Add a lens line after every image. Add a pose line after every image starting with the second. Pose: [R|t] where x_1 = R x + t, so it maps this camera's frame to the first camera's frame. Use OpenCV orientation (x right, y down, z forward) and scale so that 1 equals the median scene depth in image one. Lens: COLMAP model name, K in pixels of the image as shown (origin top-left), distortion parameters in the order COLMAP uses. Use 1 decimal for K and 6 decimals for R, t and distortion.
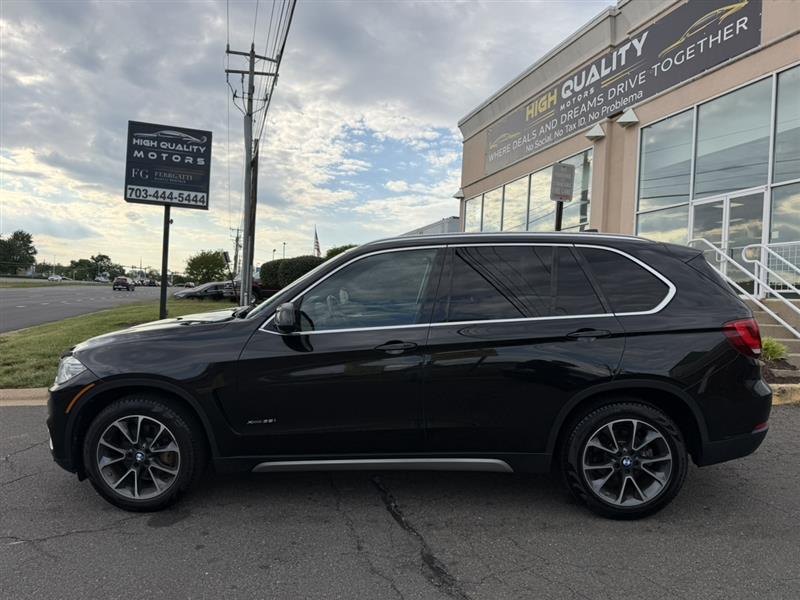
lens RADIAL K [[571.0, 0, 417.4], [0, 571.0, 302.2], [0, 0, 1]] dist [0.013996, -0.028082]
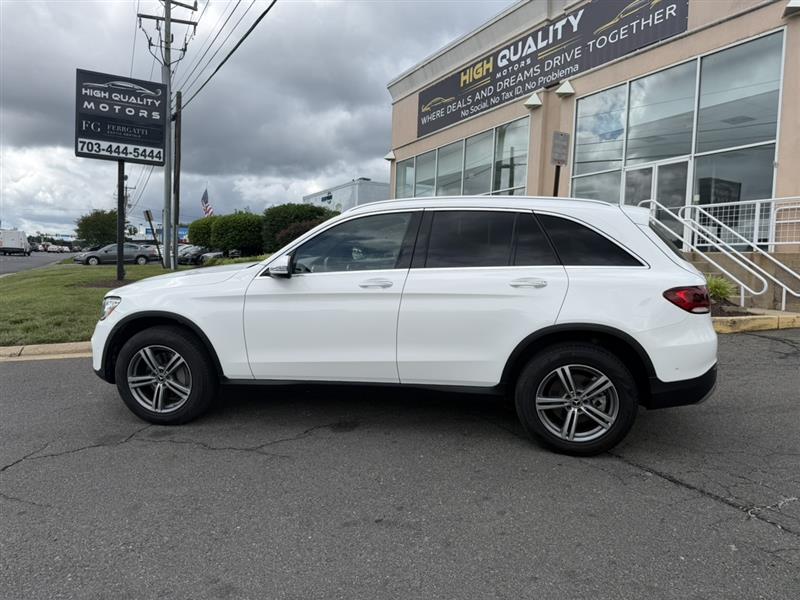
lens RADIAL K [[571.0, 0, 423.0], [0, 571.0, 299.1], [0, 0, 1]] dist [0.013996, -0.028082]
pose [[0.981936, -0.022570, 0.187862, -0.125624], [0.011501, 0.998144, 0.059807, 0.010471], [-0.188863, -0.056566, 0.980373, -0.047455]]
